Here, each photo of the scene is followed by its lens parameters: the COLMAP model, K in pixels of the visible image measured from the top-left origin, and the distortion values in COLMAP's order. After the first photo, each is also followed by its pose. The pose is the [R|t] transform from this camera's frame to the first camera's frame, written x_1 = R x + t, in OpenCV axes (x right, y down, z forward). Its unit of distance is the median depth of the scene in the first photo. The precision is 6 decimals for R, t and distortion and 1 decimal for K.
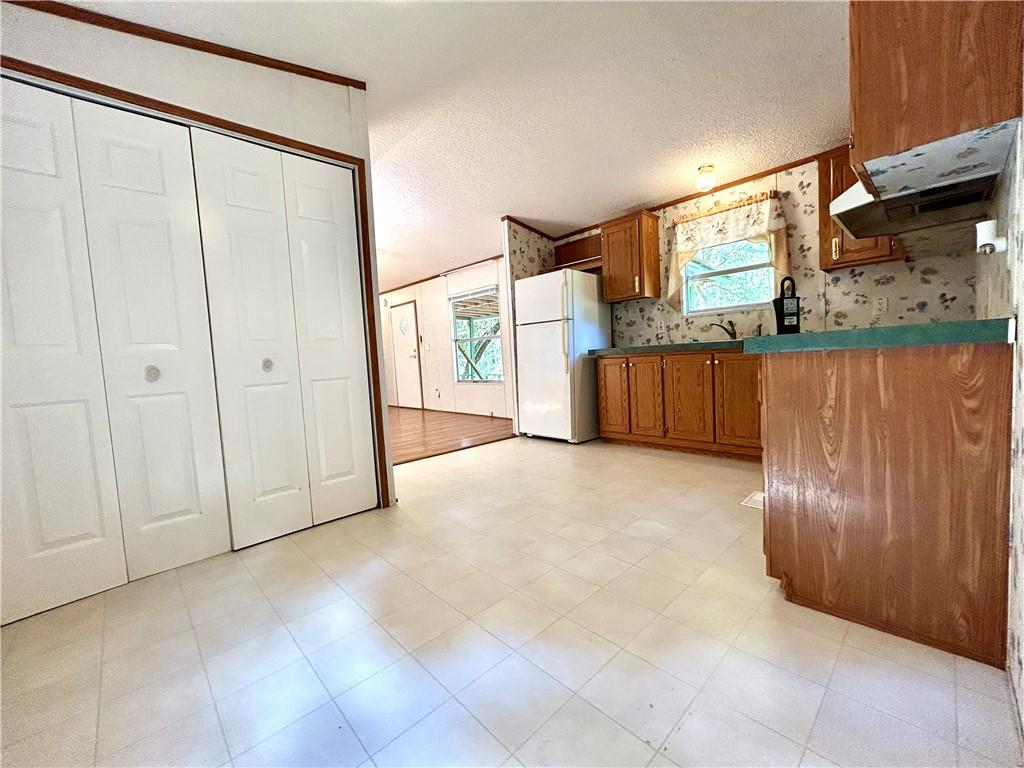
lens RADIAL K [[416.8, 0, 516.0], [0, 416.8, 381.4], [0, 0, 1]] dist [0.002411, 0.000954]
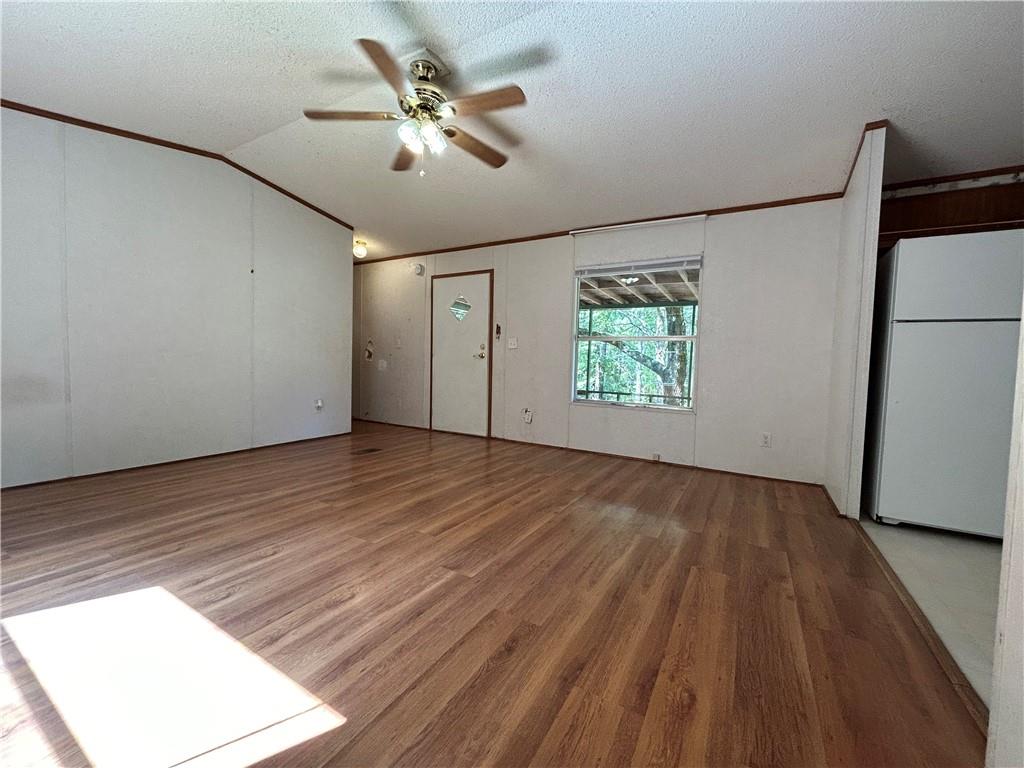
lens RADIAL K [[416.8, 0, 510.6], [0, 416.8, 383.7], [0, 0, 1]] dist [0.002411, 0.000954]
pose [[0.961045, 0.065223, 0.268586, -0.391350], [-0.062206, 0.997868, -0.019737, -0.007344], [-0.269300, 0.002261, 0.963054, 0.382221]]
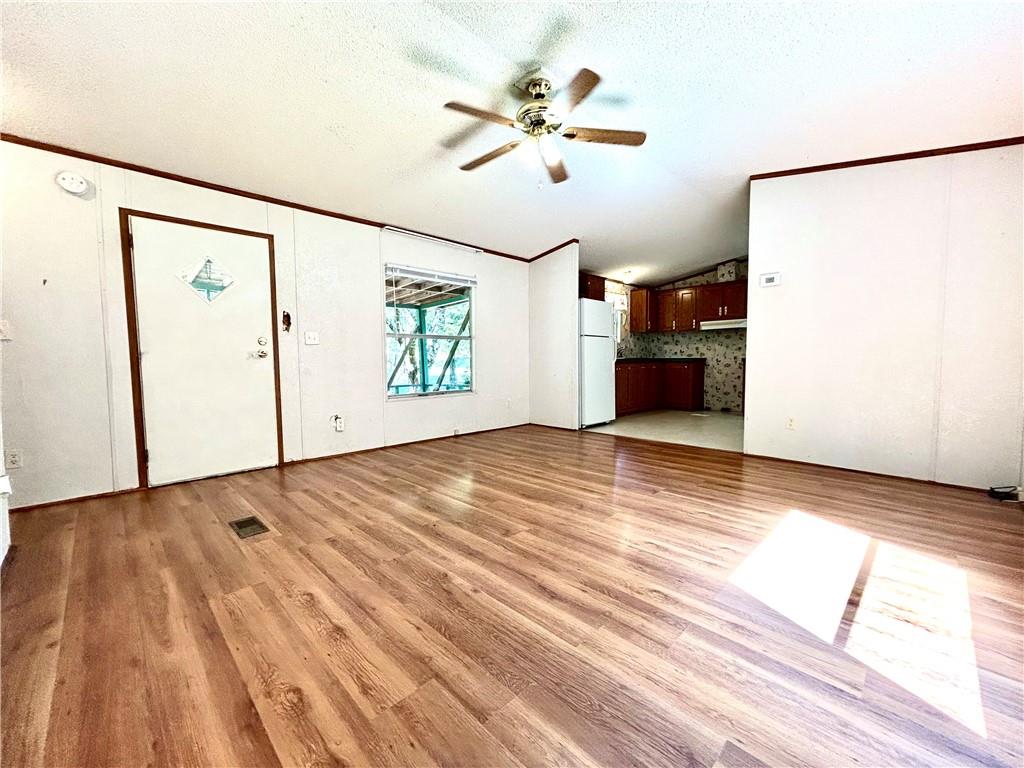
lens RADIAL K [[416.8, 0, 512.9], [0, 416.8, 381.6], [0, 0, 1]] dist [0.002411, 0.000954]
pose [[-0.019288, -0.003095, 0.999809, -0.746621], [0.069482, 0.997573, 0.004428, -0.013650], [-0.997397, 0.069554, -0.019026, 0.775508]]
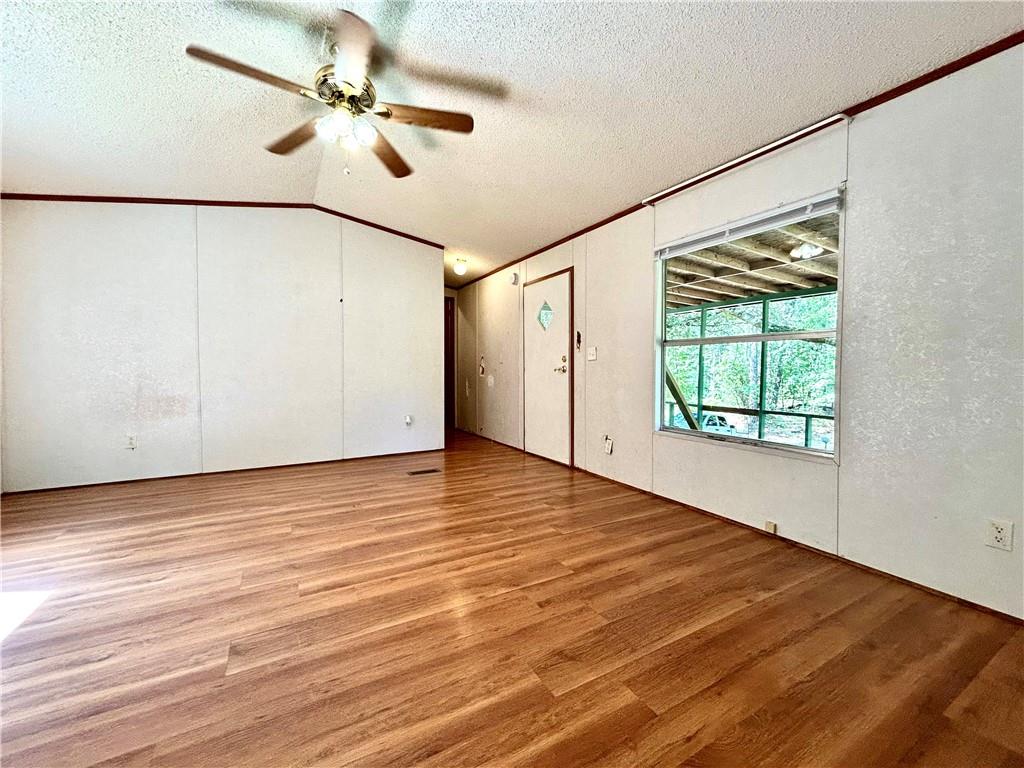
lens RADIAL K [[416.8, 0, 510.9], [0, 416.8, 382.6], [0, 0, 1]] dist [0.002411, 0.000954]
pose [[0.965479, 0.063407, -0.252644, -0.178711], [-0.068591, 0.997576, -0.011756, -0.033705], [0.251286, 0.028680, 0.967488, 0.473427]]
